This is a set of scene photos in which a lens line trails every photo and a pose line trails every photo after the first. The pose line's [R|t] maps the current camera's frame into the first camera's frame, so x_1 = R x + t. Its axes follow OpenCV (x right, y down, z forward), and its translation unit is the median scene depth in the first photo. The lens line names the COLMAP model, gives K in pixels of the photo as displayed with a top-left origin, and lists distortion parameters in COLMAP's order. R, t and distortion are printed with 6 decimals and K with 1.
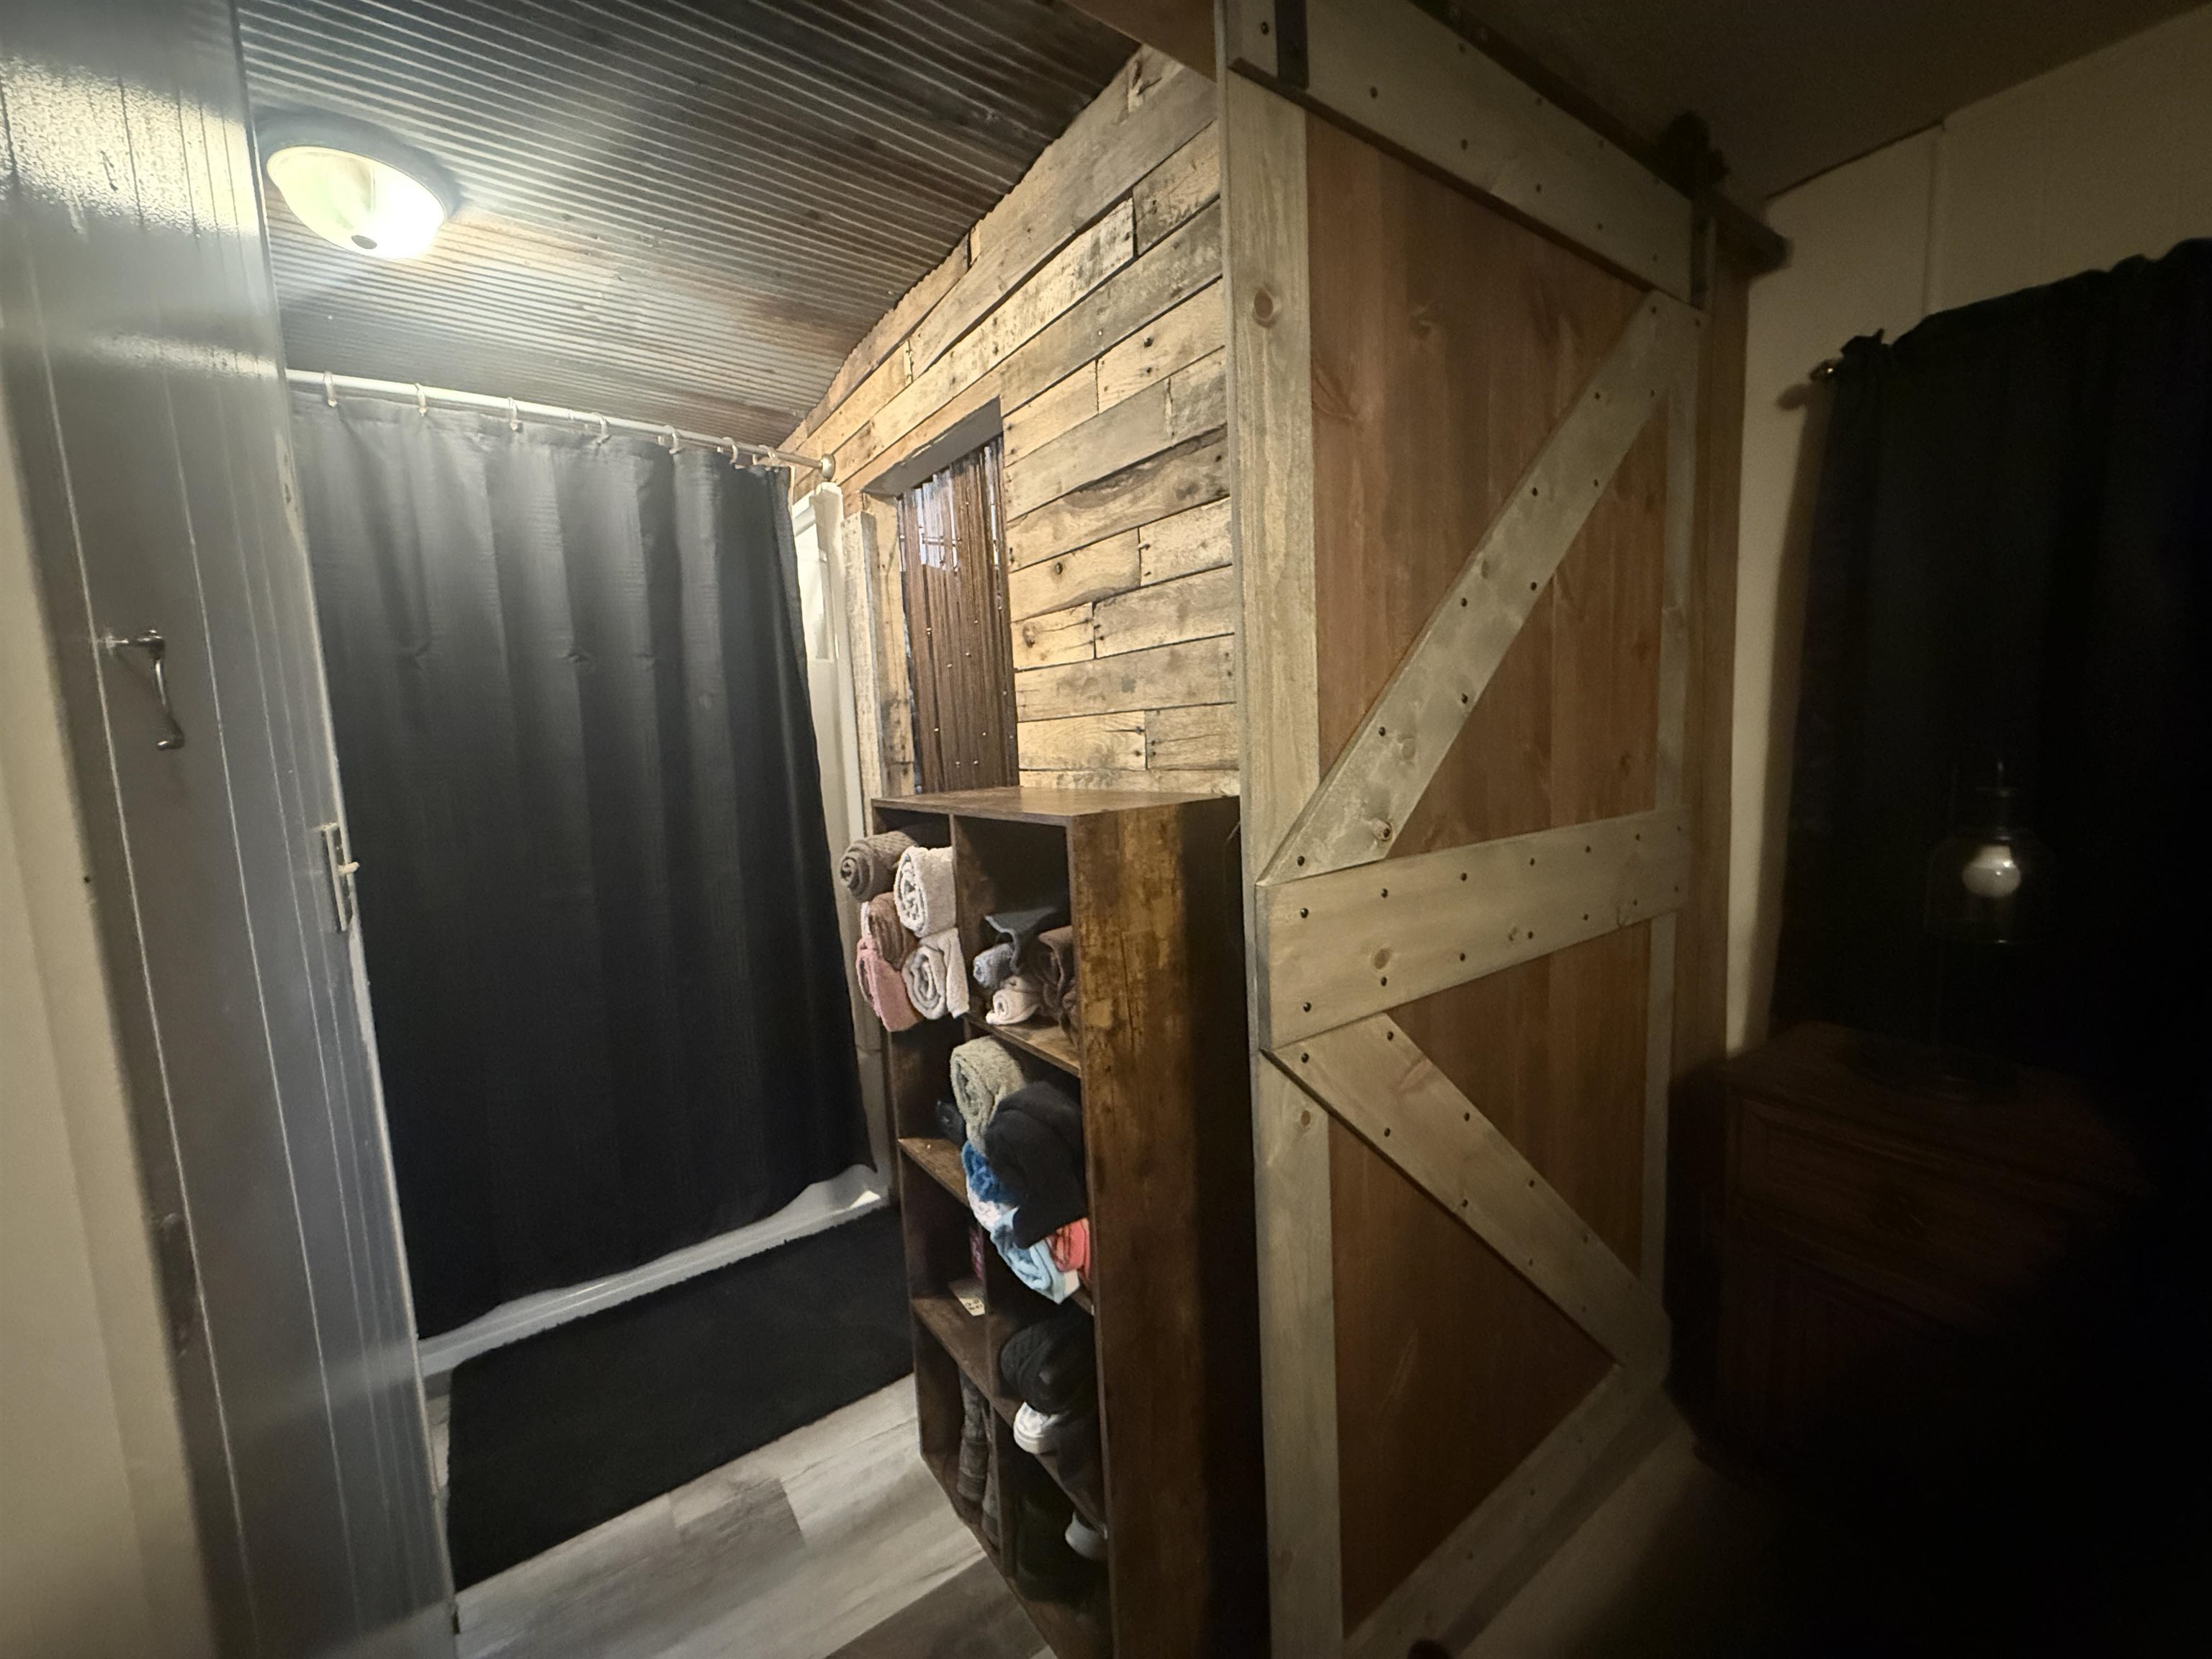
lens RADIAL K [[886.9, 0, 1106.4], [0, 886.9, 836.2], [0, 0, 1]] dist [0.001924, 0.000041]
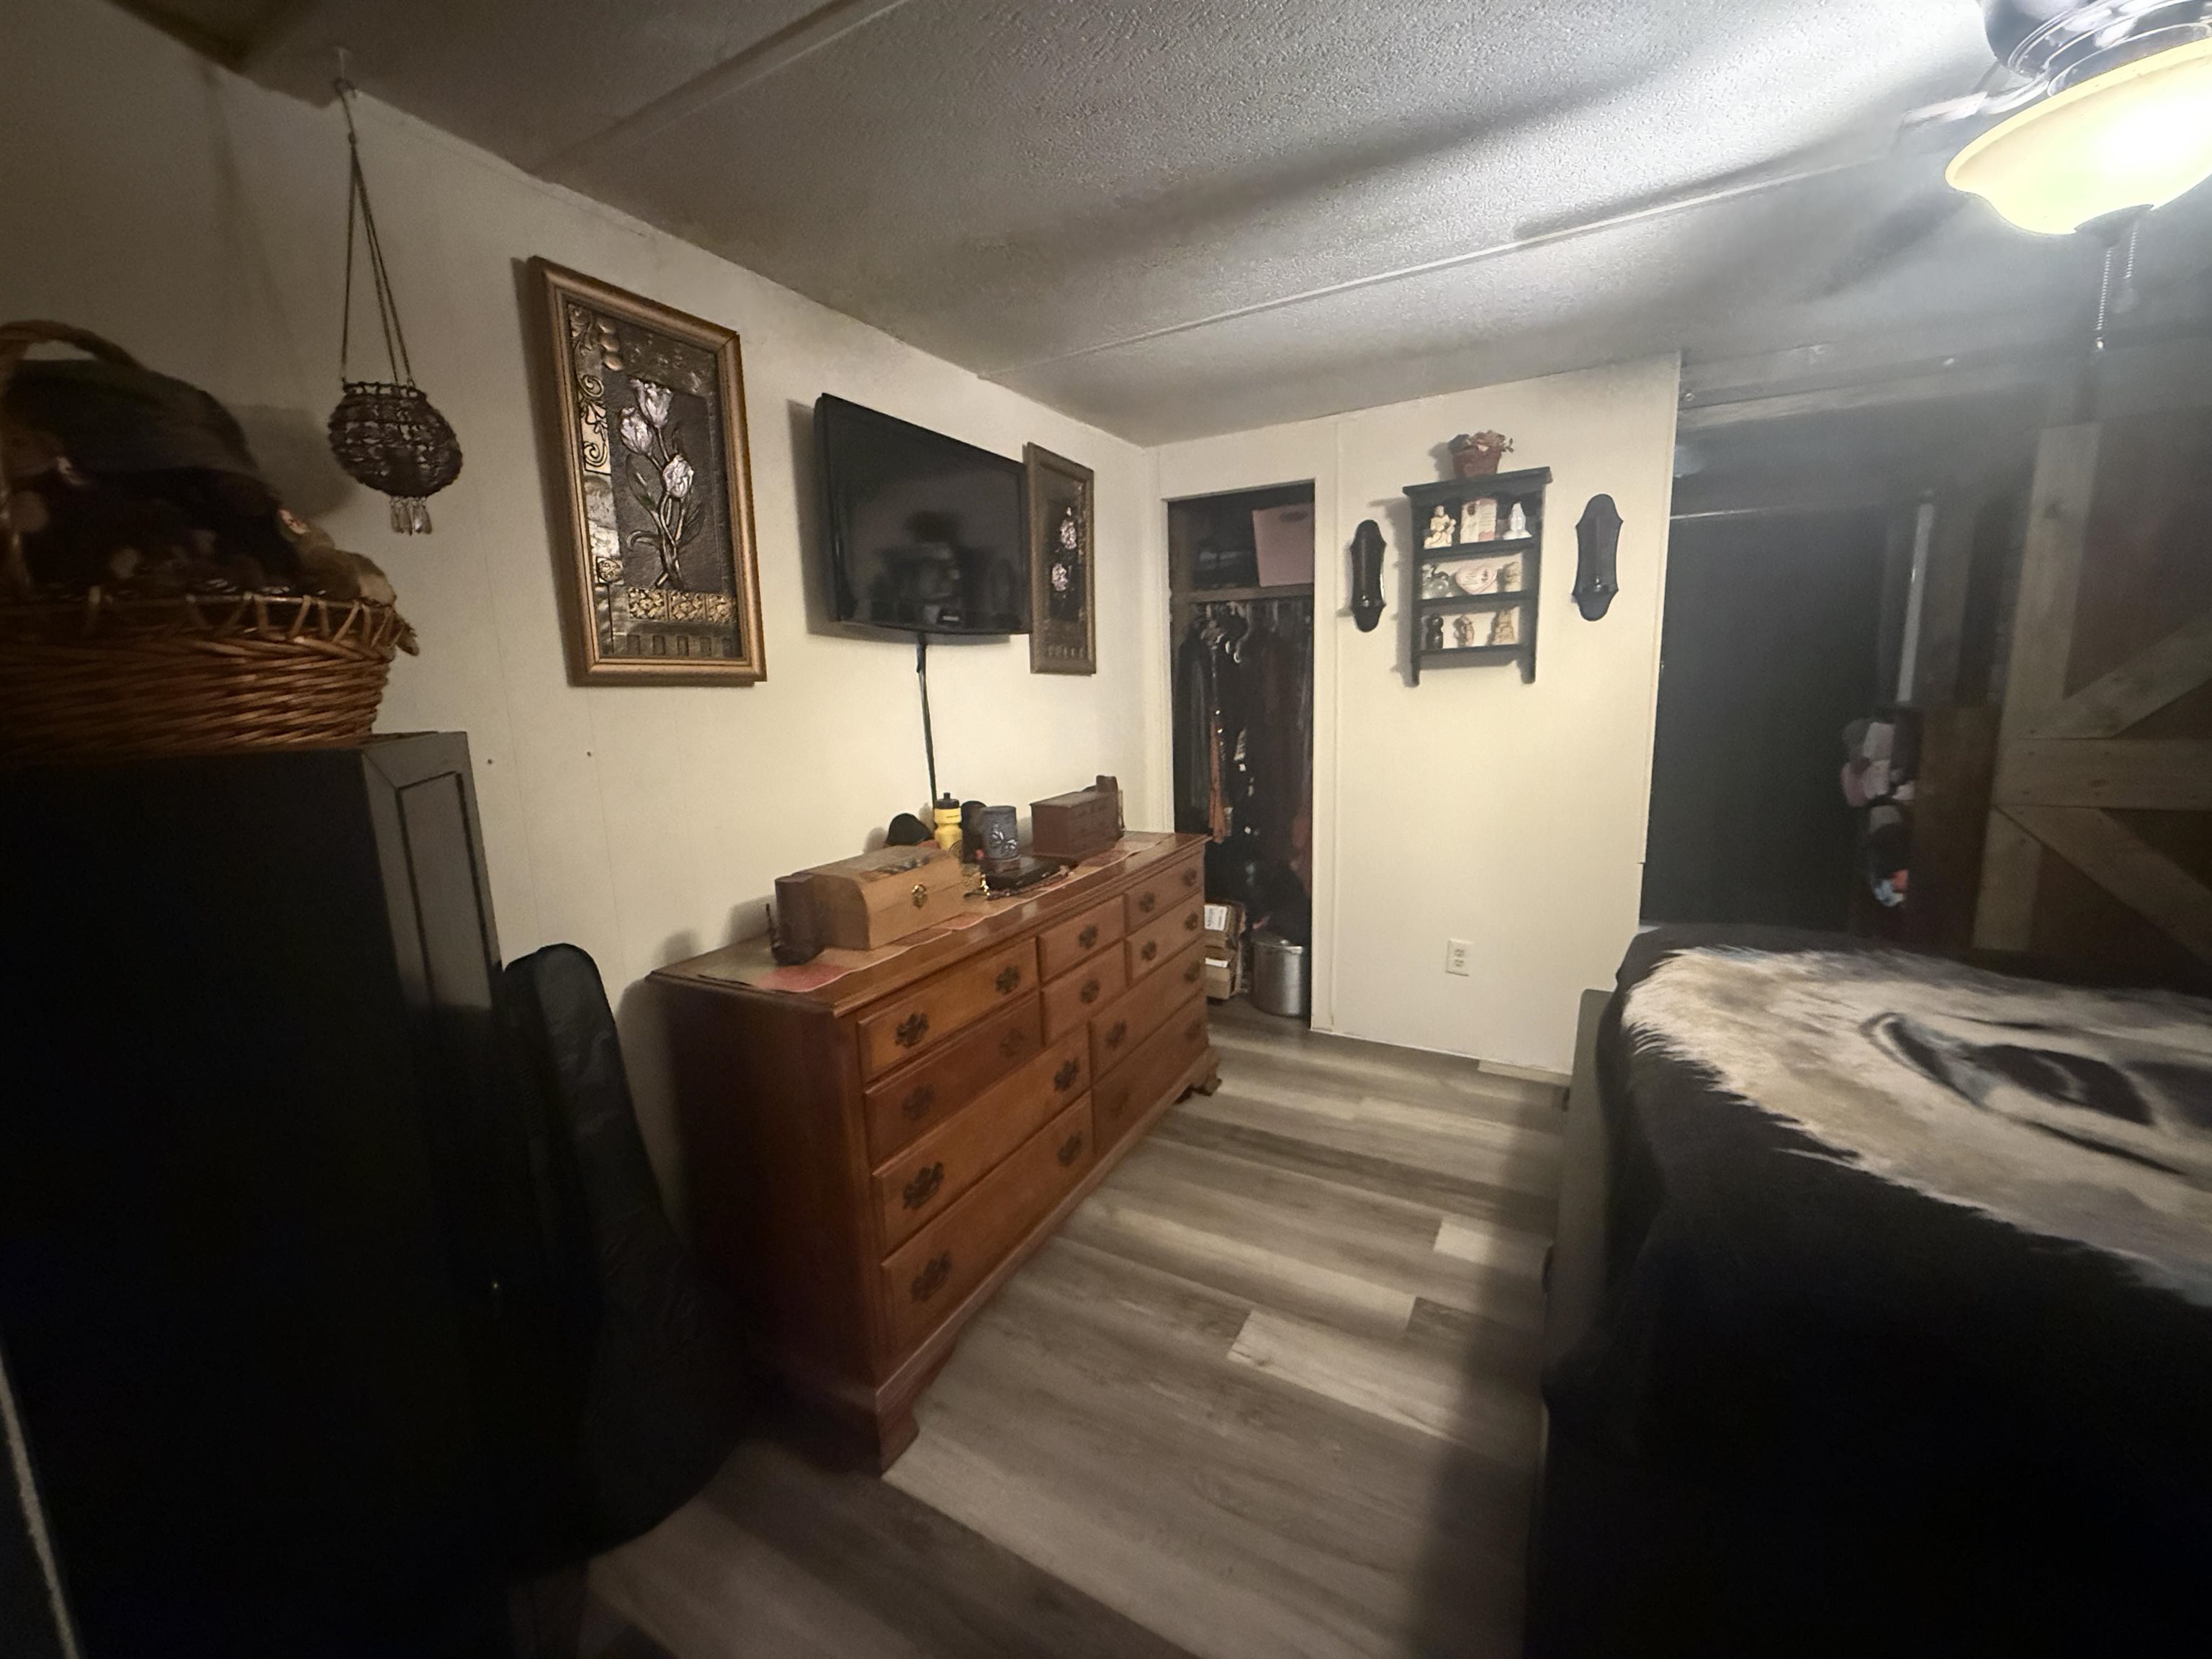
lens RADIAL K [[886.9, 0, 1098.8], [0, 886.9, 829.3], [0, 0, 1]] dist [0.001924, 0.000041]
pose [[0.420352, 0.175476, -0.890232, 1.227243], [-0.081491, 0.984458, 0.155570, 0.107932], [0.903694, 0.007152, 0.428118, -2.143003]]
